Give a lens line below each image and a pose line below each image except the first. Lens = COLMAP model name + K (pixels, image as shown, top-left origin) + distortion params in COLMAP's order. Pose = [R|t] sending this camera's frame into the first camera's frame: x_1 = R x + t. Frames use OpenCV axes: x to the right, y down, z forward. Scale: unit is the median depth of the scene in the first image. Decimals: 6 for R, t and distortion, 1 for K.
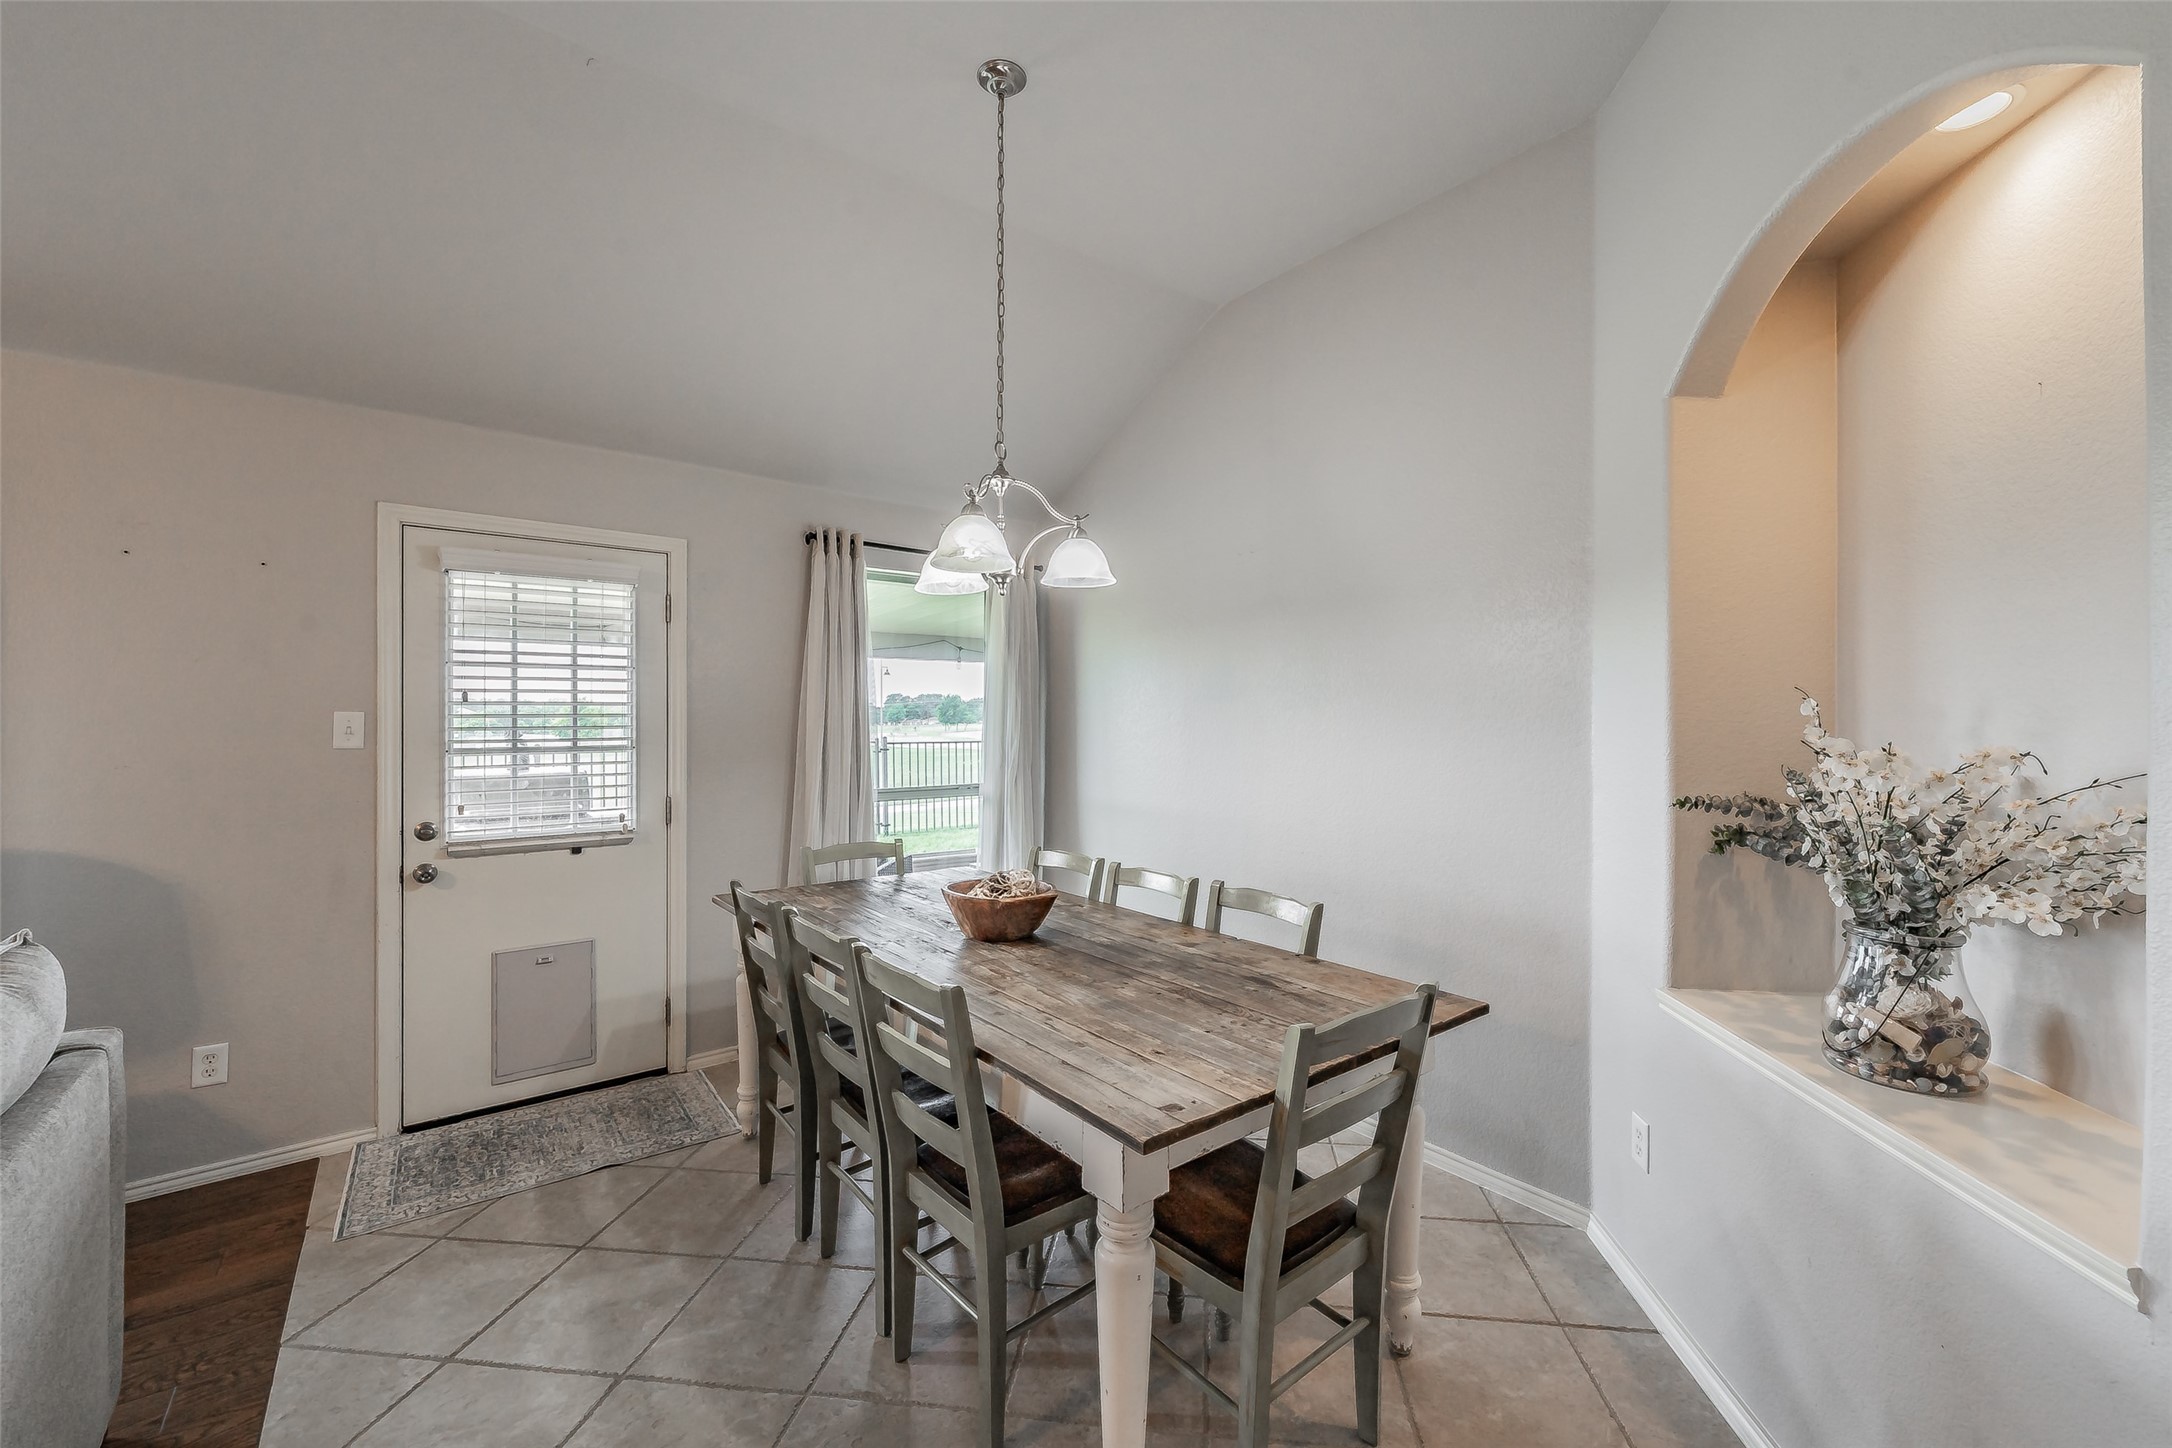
lens RADIAL K [[863.6, 0, 1109.8], [0, 863.6, 722.9], [0, 0, 1]] dist [0.000754, 0.000395]
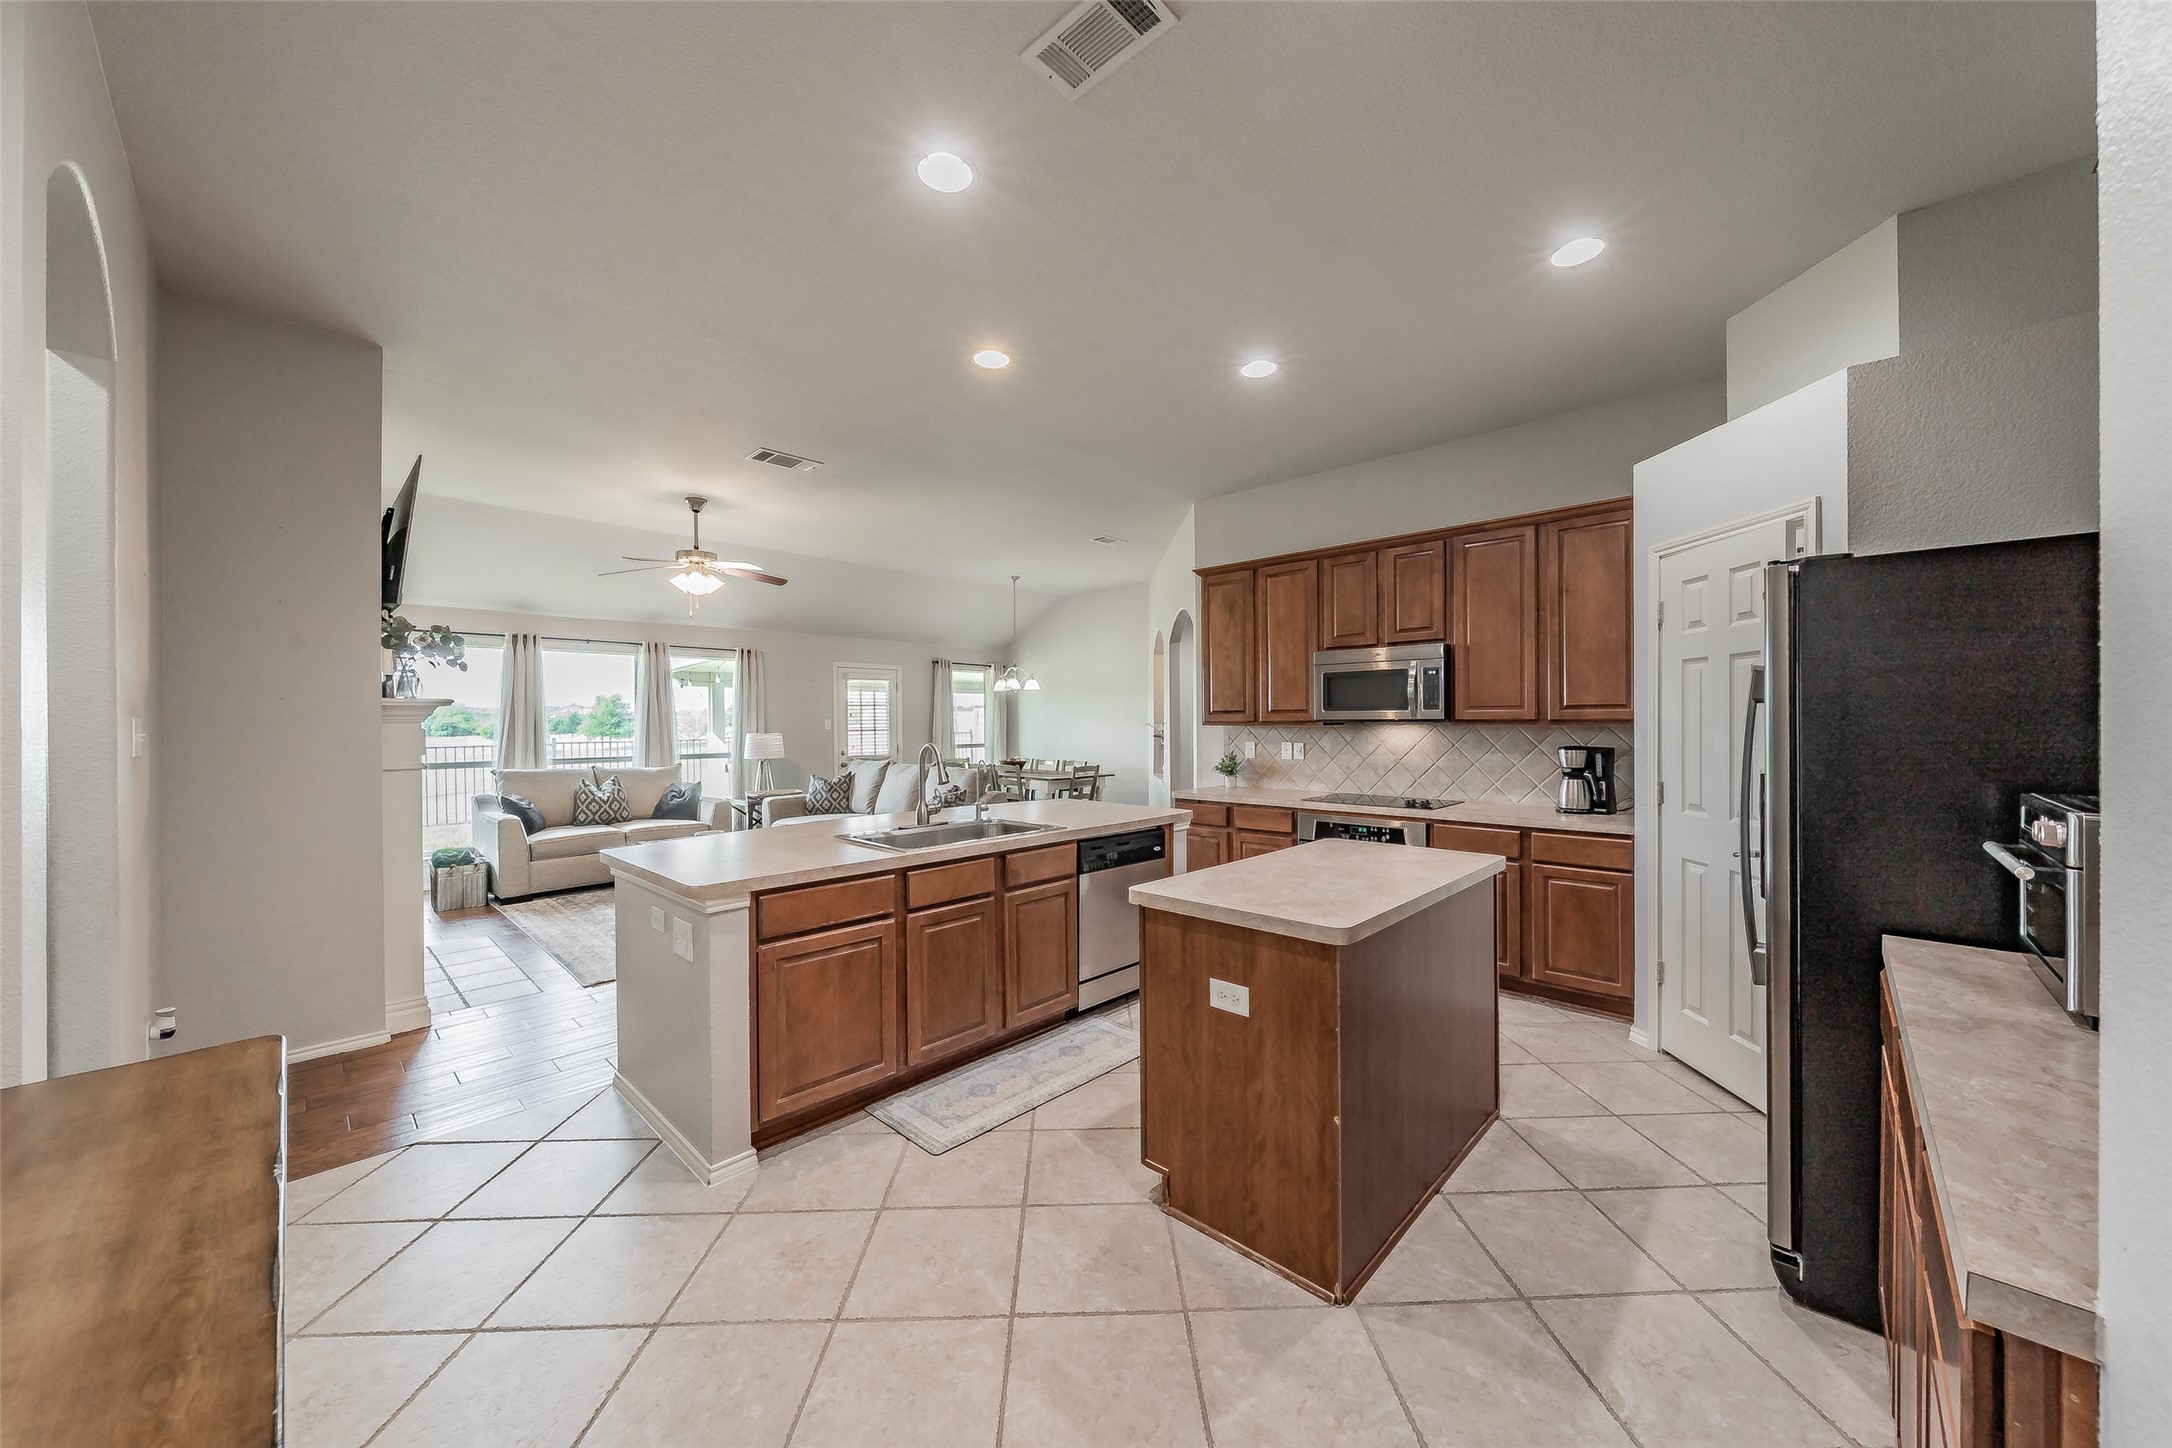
lens RADIAL K [[771.9, 0, 1108.0], [0, 771.9, 725.0], [0, 0, 1]] dist [0.000584, -0.000564]
pose [[0.989853, -0.008324, 0.141851, -0.239171], [0.007342, 0.999945, 0.007449, -0.006142], [-0.141905, -0.006332, 0.989860, -3.380662]]
